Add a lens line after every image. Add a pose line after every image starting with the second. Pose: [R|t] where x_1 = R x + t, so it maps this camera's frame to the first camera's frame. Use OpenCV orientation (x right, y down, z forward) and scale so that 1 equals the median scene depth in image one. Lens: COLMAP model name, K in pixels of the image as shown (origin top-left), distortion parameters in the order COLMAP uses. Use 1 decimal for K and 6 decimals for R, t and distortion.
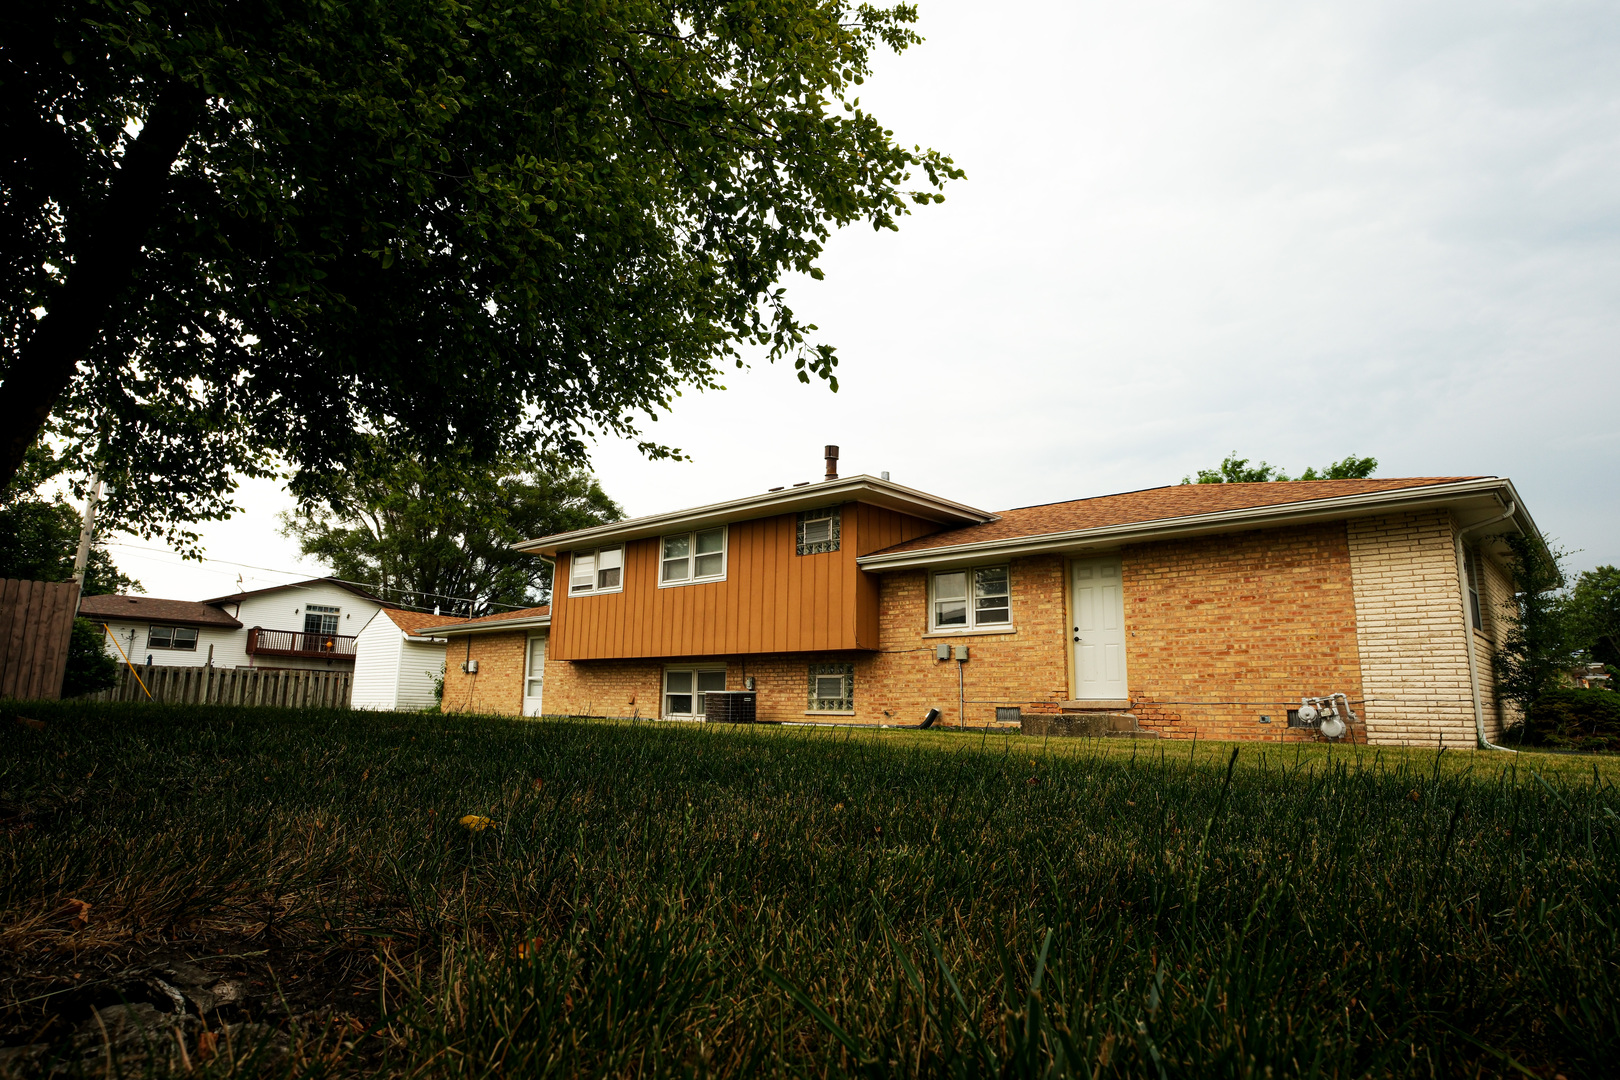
lens RADIAL K [[918.6, 0, 810.0], [0, 918.6, 540.0], [0, 0, 1]] dist [-0.038460, 0.029797]
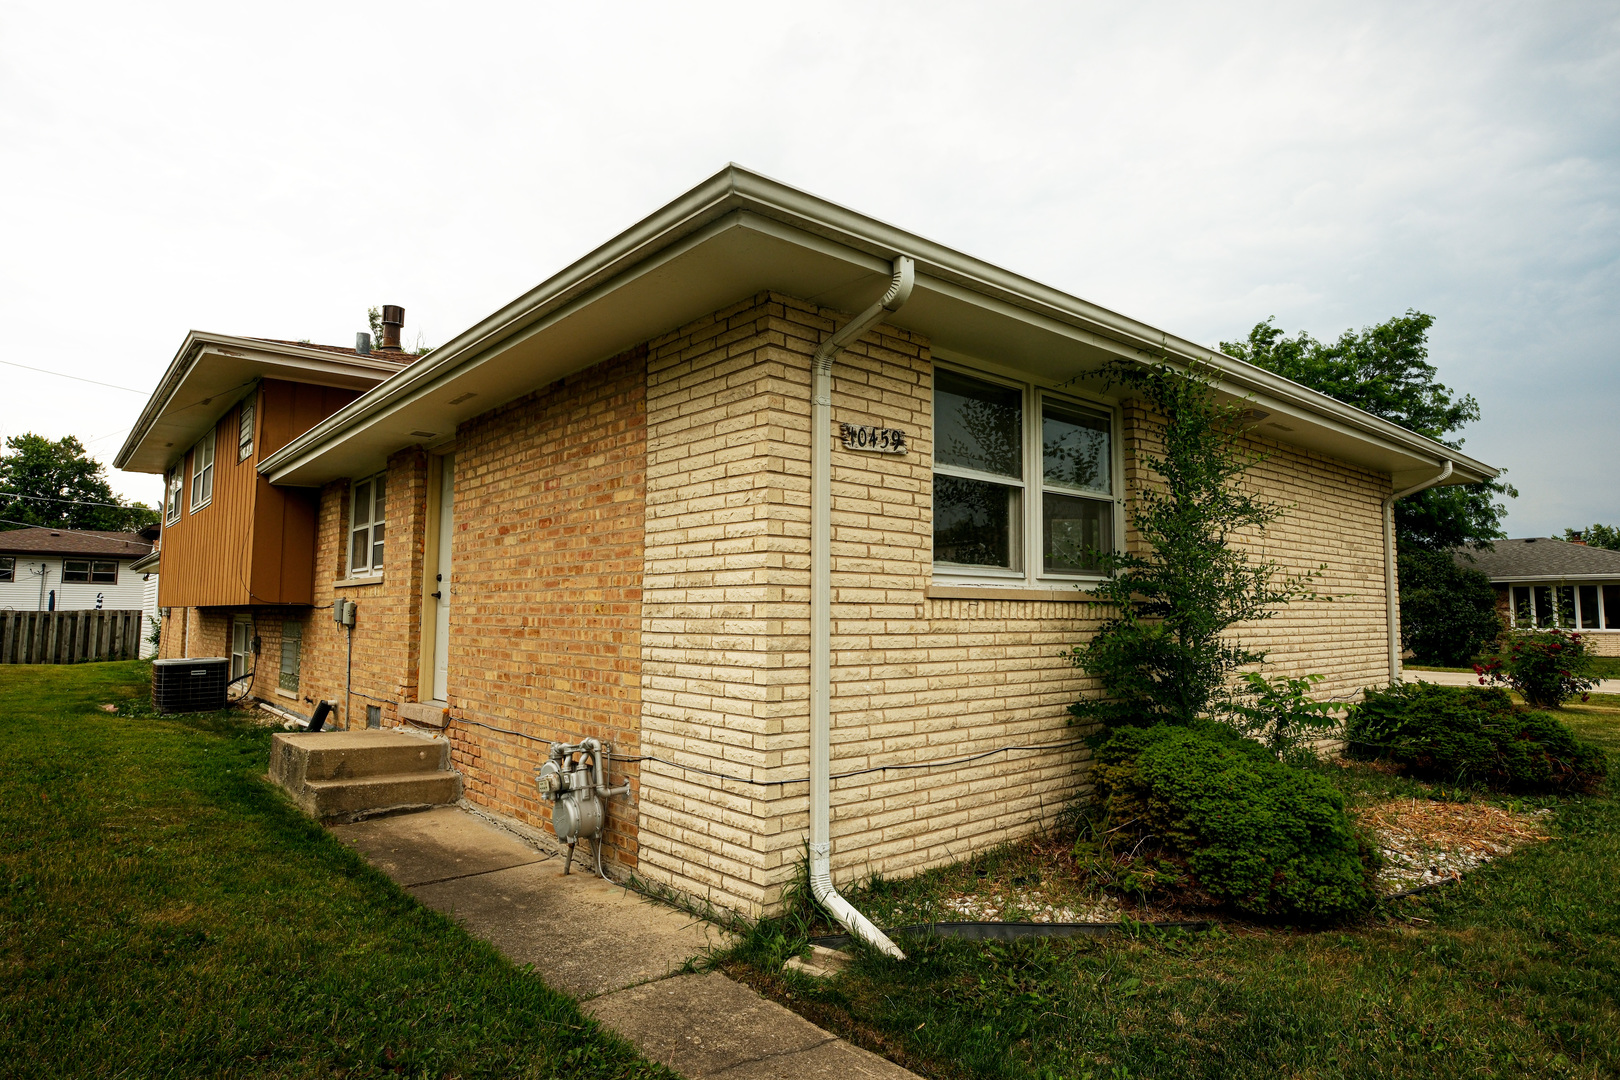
lens RADIAL K [[918.6, 0, 810.0], [0, 918.6, 540.0], [0, 0, 1]] dist [-0.038460, 0.029797]
pose [[0.990073, -0.018941, -0.139275, 0.737076], [0.032275, 0.995039, 0.094109, 0.033736], [0.136802, -0.097670, 0.985772, 0.576080]]
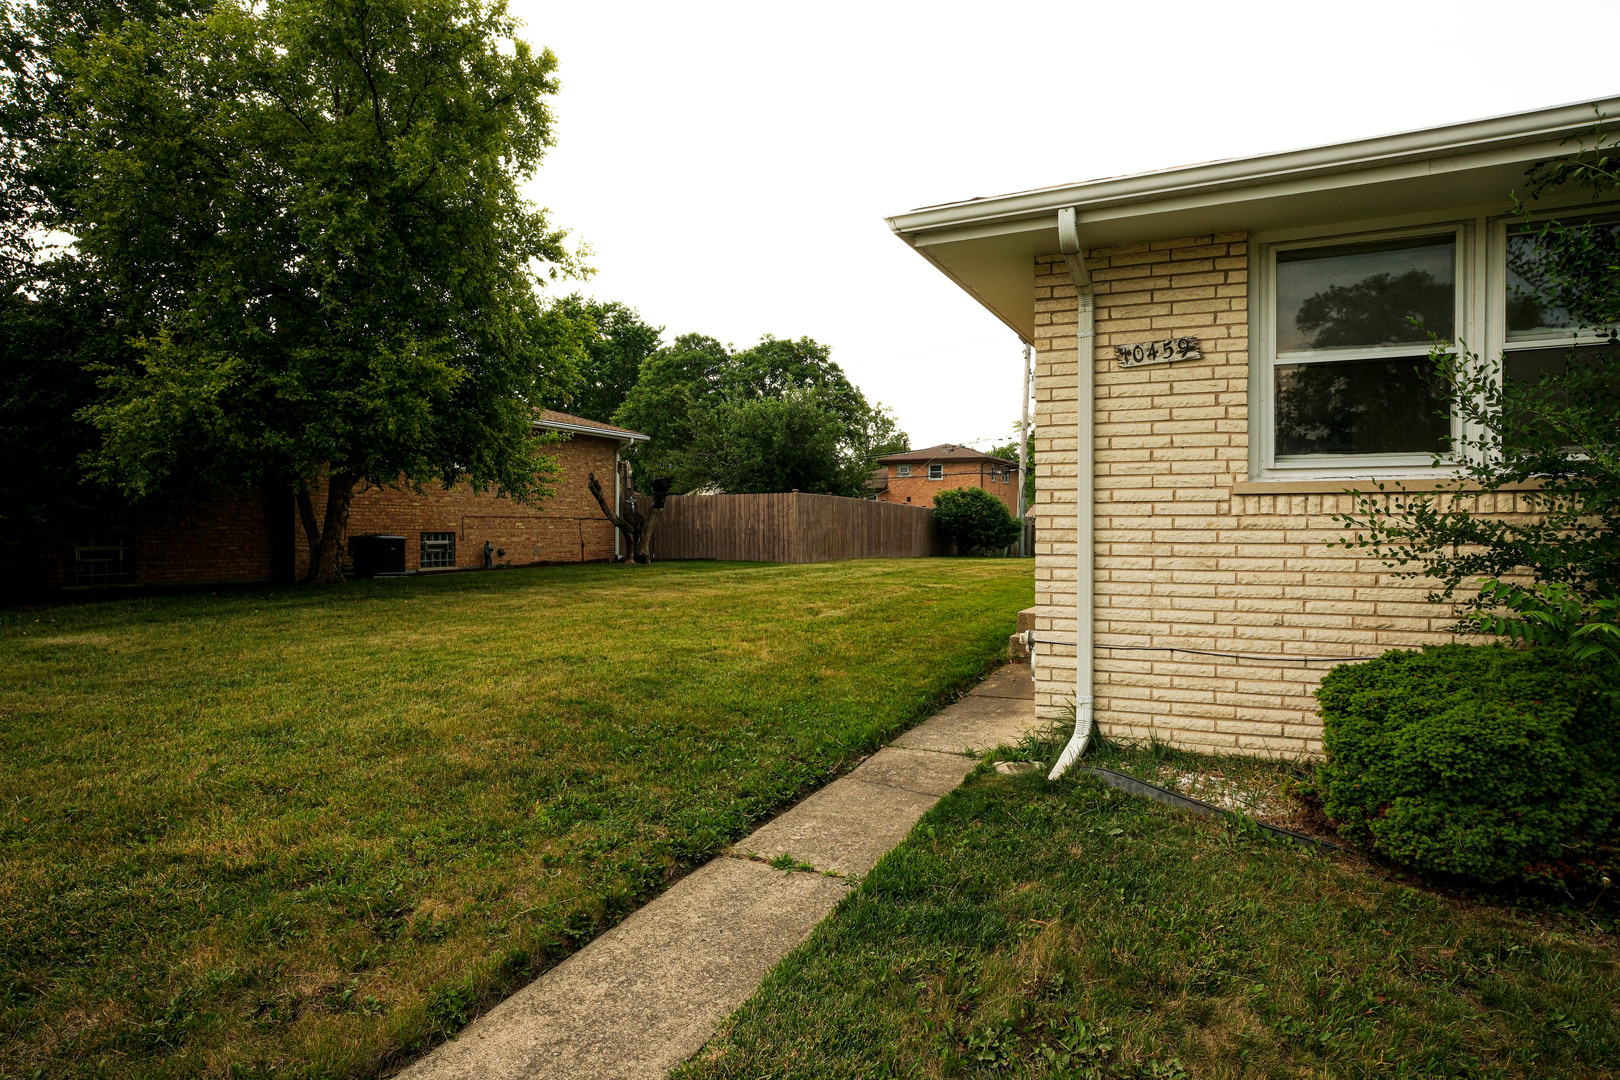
lens RADIAL K [[918.6, 0, 810.0], [0, 918.6, 540.0], [0, 0, 1]] dist [-0.038460, 0.029797]
pose [[0.270571, 0.001968, -0.962698, 1.087149], [0.177810, 0.982691, 0.051983, 0.064824], [0.946137, -0.185242, 0.265538, 0.690136]]
